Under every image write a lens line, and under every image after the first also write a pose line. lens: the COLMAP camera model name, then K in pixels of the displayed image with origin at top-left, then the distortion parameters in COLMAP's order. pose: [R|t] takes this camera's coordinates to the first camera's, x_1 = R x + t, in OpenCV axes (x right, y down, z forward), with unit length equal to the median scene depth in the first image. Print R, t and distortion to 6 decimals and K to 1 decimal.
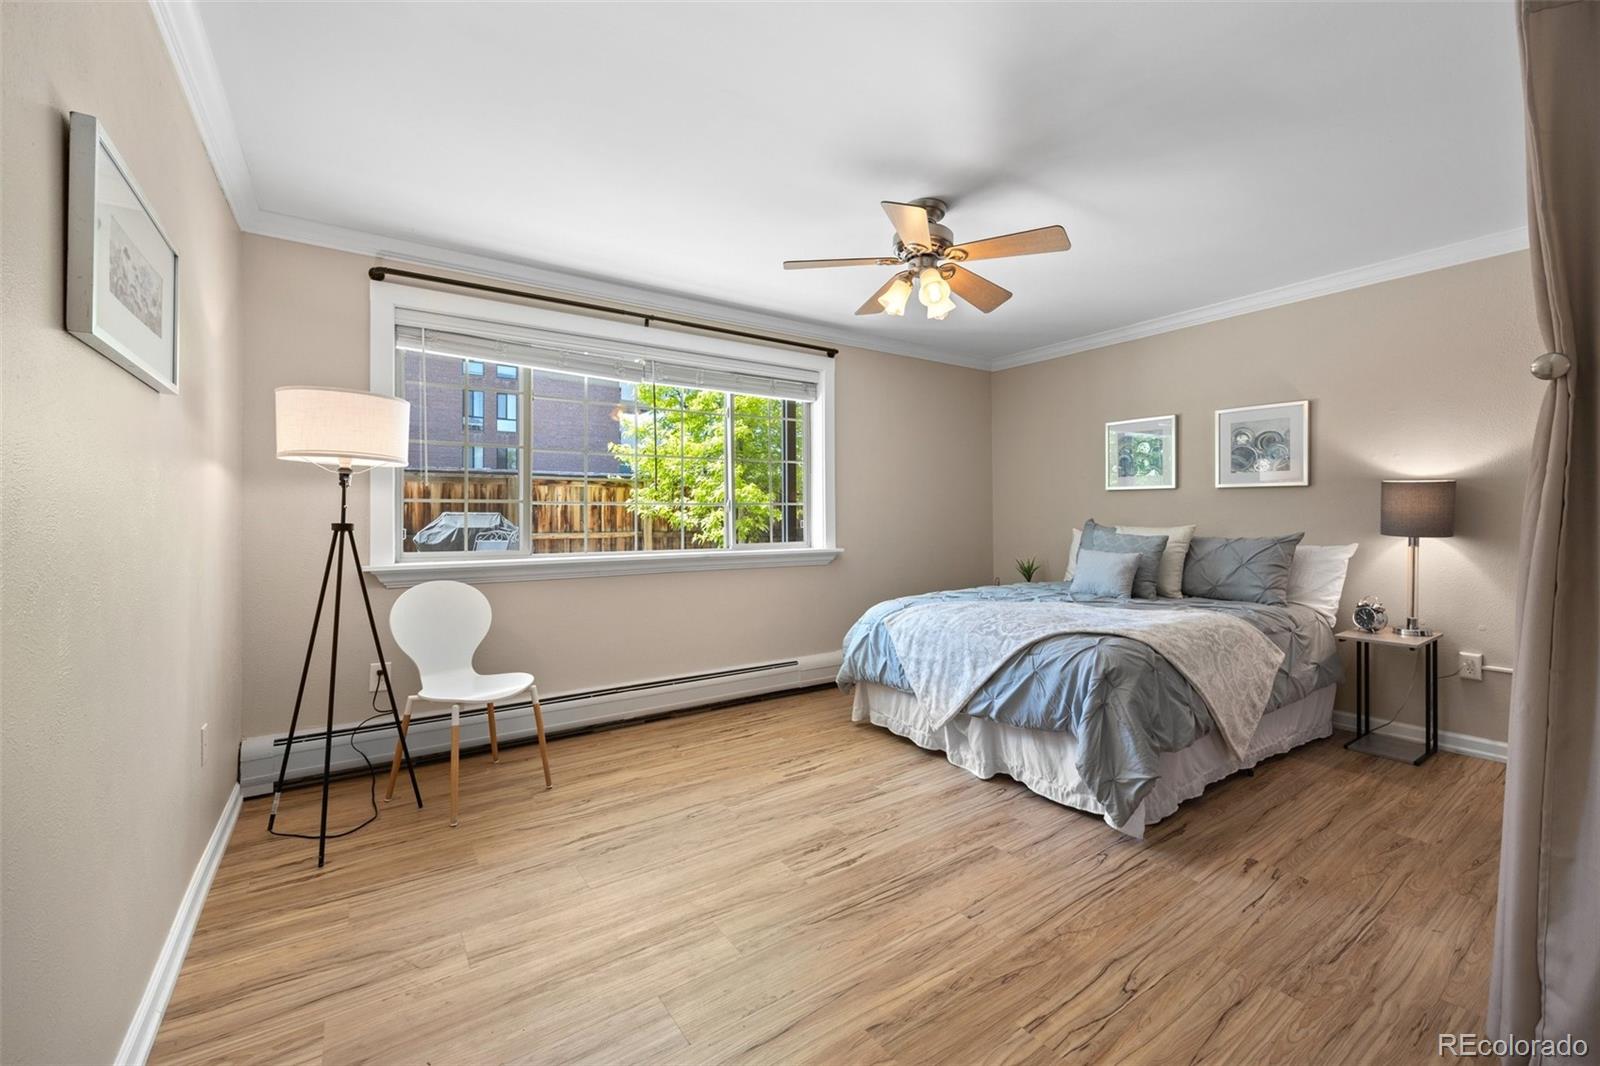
lens RADIAL K [[641.8, 0, 810.9], [0, 641.8, 525.2], [0, 0, 1]] dist [-0.001136, -0.000049]
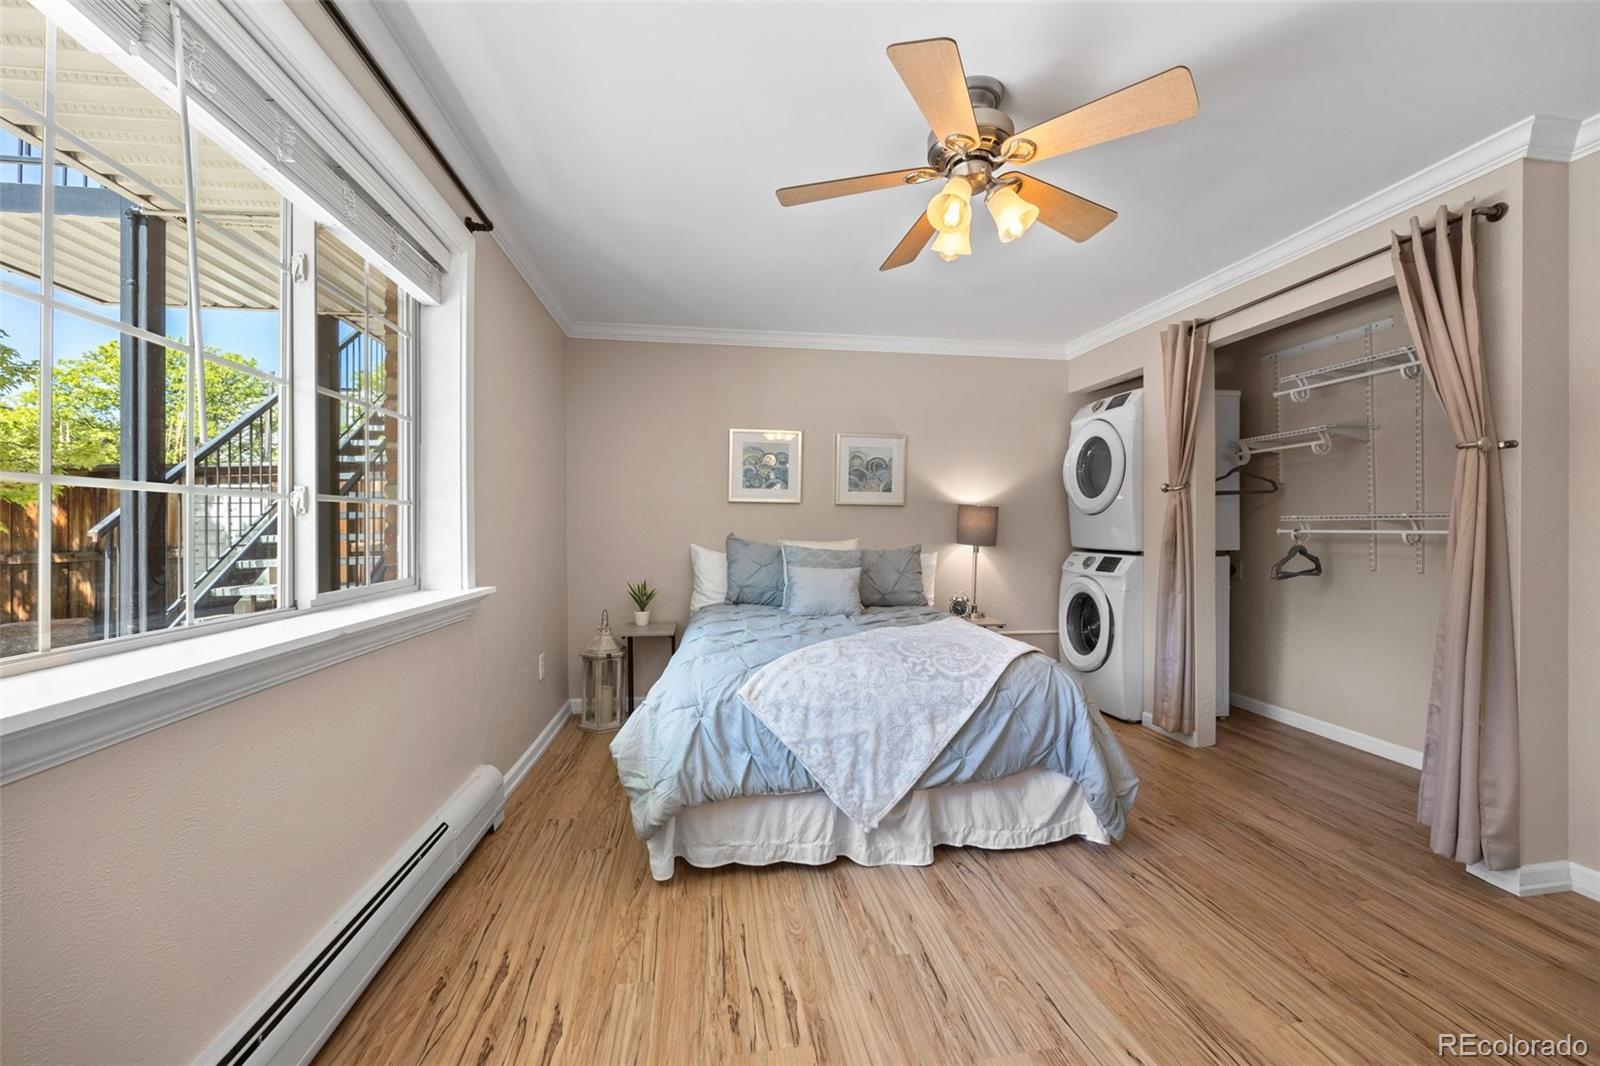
lens RADIAL K [[641.8, 0, 810.9], [0, 641.8, 525.2], [0, 0, 1]] dist [-0.001136, -0.000049]
pose [[0.437552, 0.009370, 0.899144, -0.473252], [0.007068, 0.999879, -0.013859, -0.009536], [-0.899165, 0.012420, 0.437433, 0.732762]]
